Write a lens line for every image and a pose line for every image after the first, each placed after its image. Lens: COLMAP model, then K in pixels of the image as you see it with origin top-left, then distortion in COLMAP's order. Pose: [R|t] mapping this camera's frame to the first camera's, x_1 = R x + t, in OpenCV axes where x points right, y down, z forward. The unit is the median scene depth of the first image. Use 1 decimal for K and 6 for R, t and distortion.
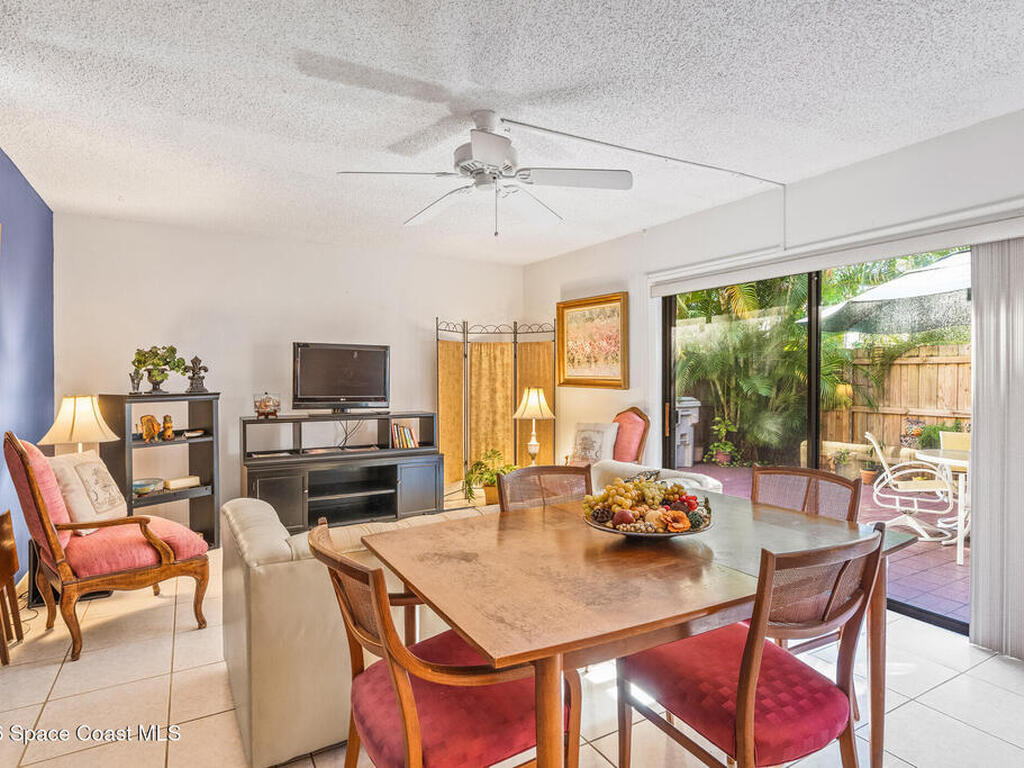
lens RADIAL K [[563.0, 0, 512.0], [0, 563.0, 384.0], [0, 0, 1]] dist [-0.000756, -0.000129]
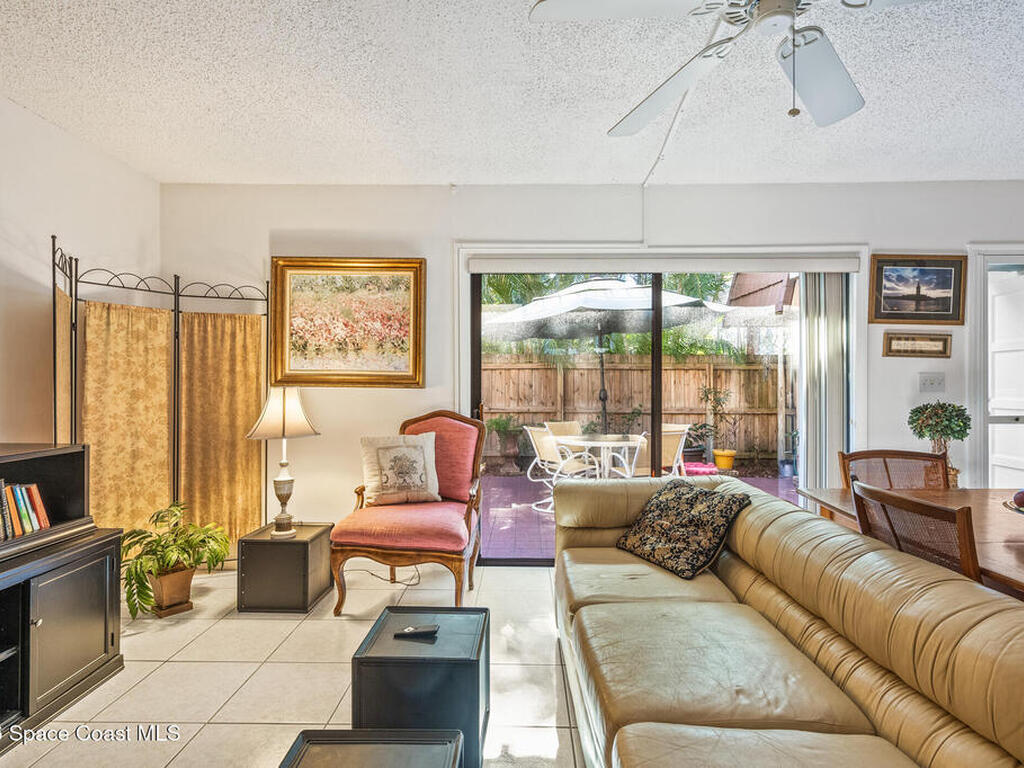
lens RADIAL K [[498.8, 0, 512.0], [0, 498.8, 384.0], [0, 0, 1]] dist [0.000540, 0.000144]
pose [[0.528545, -0.011958, 0.848821, -0.293125], [0.009714, 0.999921, 0.008038, 0.000491], [-0.848850, 0.003997, 0.528619, 0.516785]]
